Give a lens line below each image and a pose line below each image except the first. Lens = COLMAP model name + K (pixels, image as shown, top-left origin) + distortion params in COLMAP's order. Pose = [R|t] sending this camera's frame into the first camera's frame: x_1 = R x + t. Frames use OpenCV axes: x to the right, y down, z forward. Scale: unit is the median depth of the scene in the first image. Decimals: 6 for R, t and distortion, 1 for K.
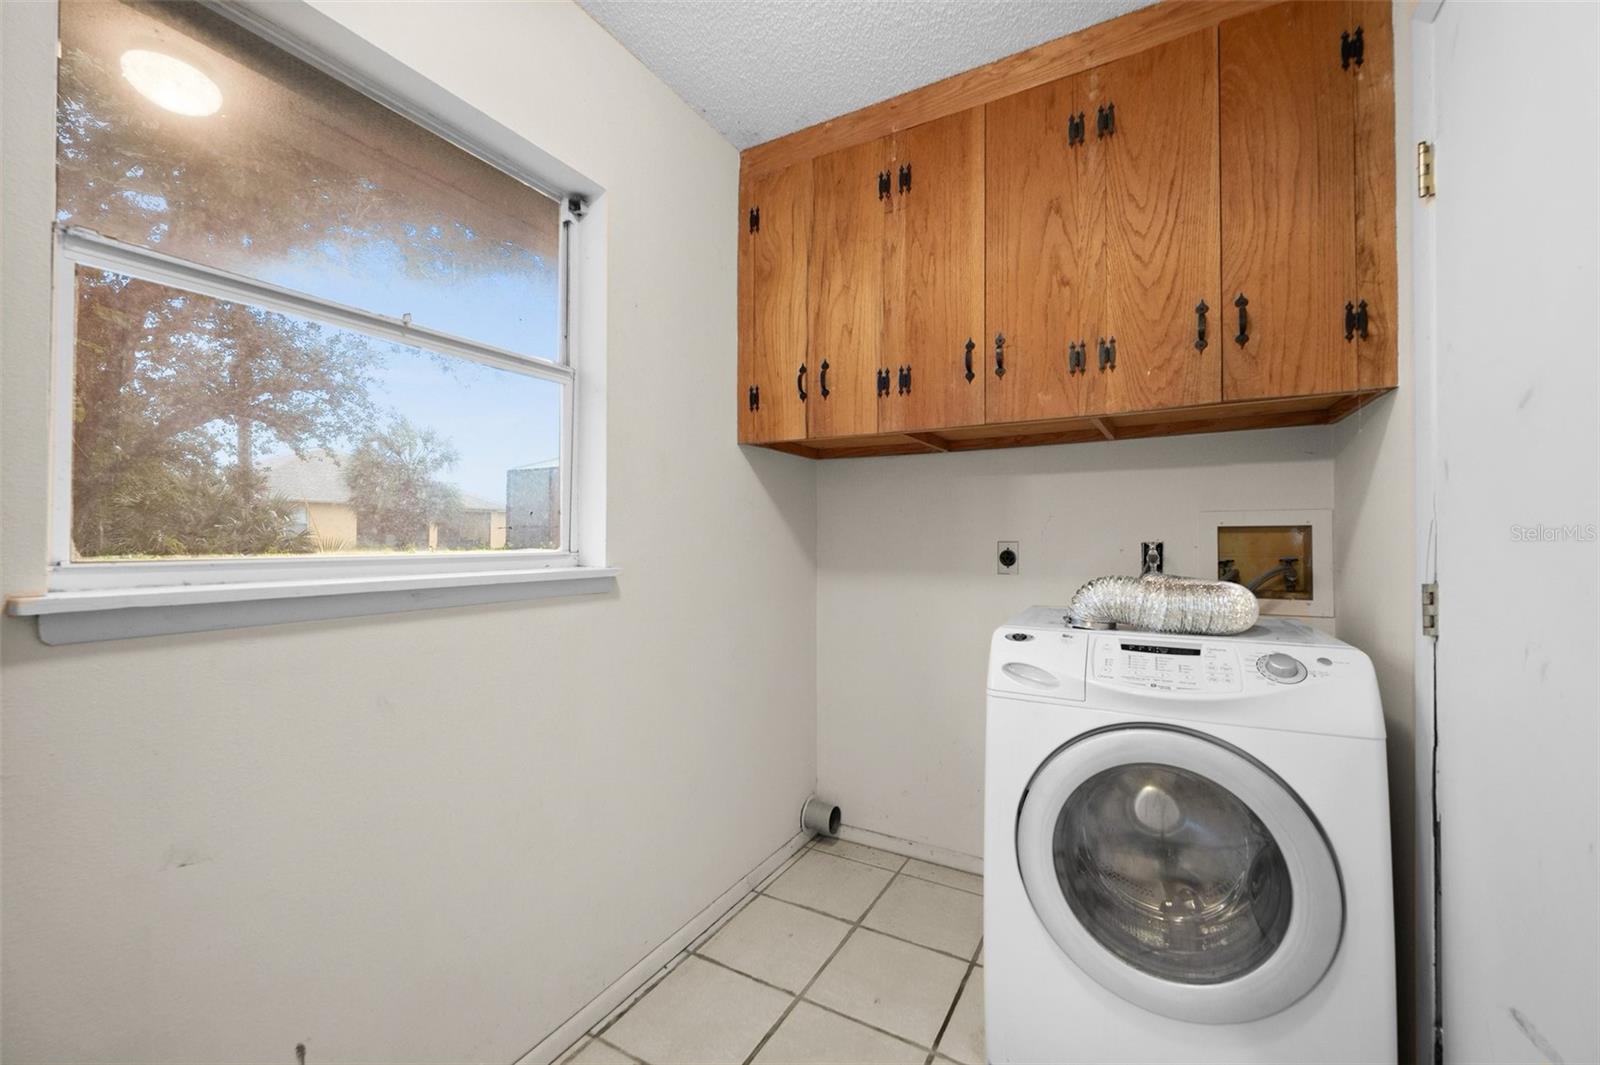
lens RADIAL K [[639.9, 0, 801.3], [0, 639.9, 532.5], [0, 0, 1]] dist [-0.001327, -0.000767]
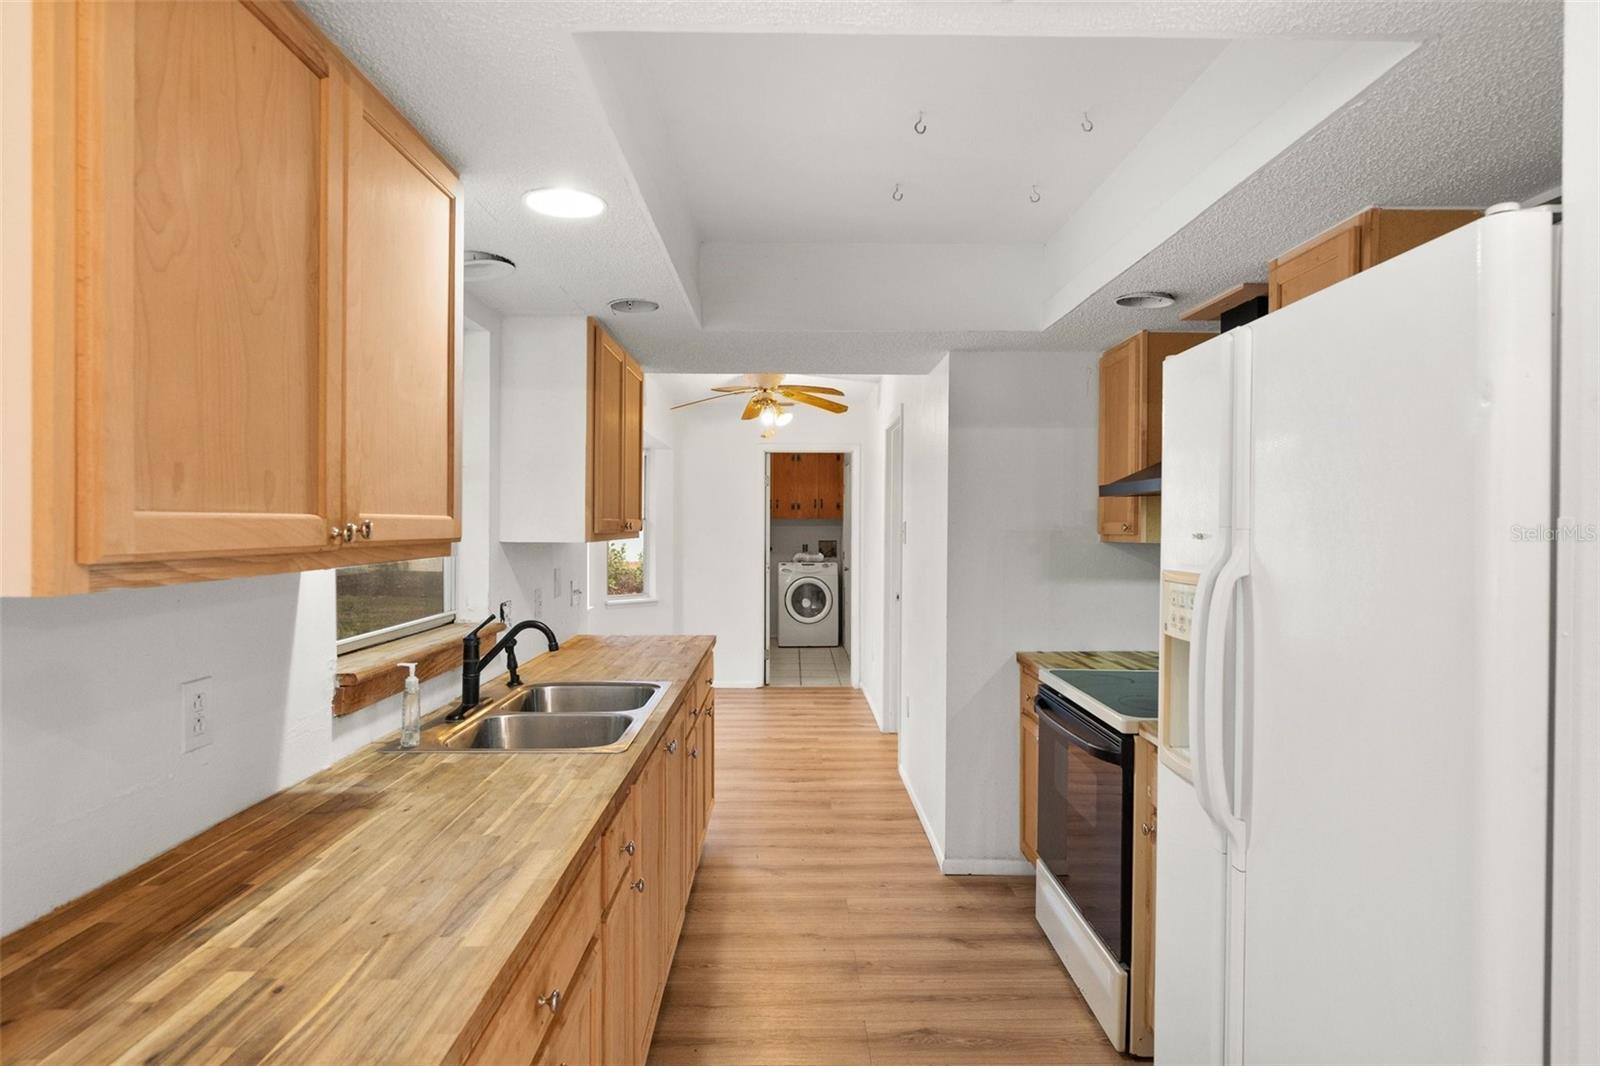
lens RADIAL K [[829.7, 0, 800.8], [0, 829.7, 529.1], [0, 0, 1]] dist [0.000009, 0.000000]
pose [[0.862569, -0.002649, 0.505933, -2.865105], [-0.007285, 0.999818, 0.017654, -0.231560], [-0.505888, -0.018913, 0.862392, -4.725393]]
